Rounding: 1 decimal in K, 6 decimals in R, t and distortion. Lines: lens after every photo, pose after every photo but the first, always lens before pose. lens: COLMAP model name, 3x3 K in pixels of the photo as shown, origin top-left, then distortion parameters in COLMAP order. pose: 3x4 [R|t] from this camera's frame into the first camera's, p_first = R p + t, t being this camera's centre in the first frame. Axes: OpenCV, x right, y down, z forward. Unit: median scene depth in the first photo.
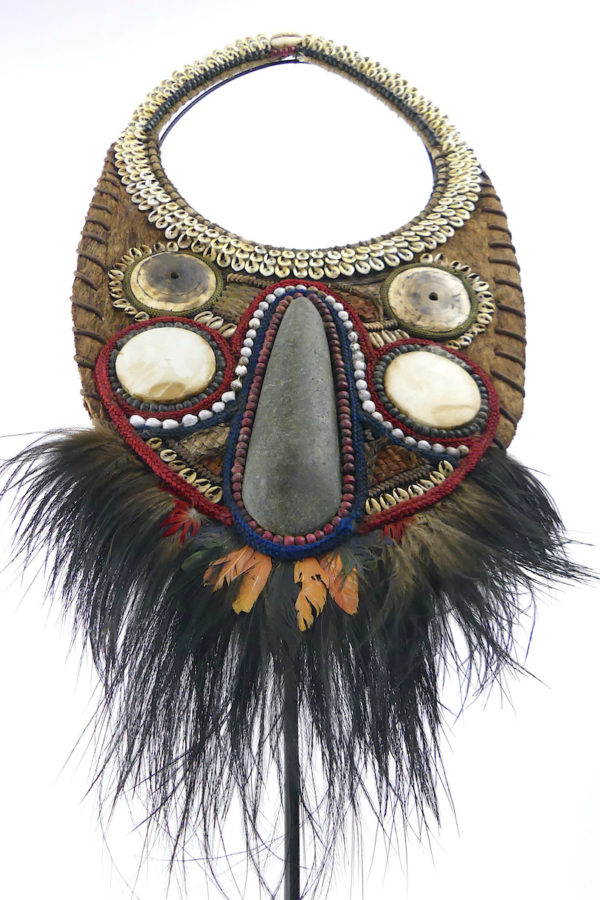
lens RADIAL K [[812.2, 0, 294.0], [0, 812.2, 456.1], [0, 0, 1]] dist [-0.032540, -0.007216]
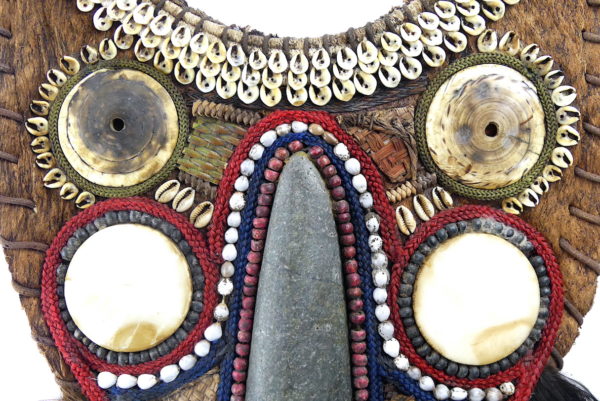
lens RADIAL K [[726.2, 0, 292.5], [0, 726.2, 214.3], [0, 0, 1]] dist [-0.061005, 0.000000]
pose [[0.995681, -0.030622, -0.087649, 0.059583], [0.077815, 0.790201, 0.607887, -0.566322], [0.050646, -0.612082, 0.789171, 0.499648]]
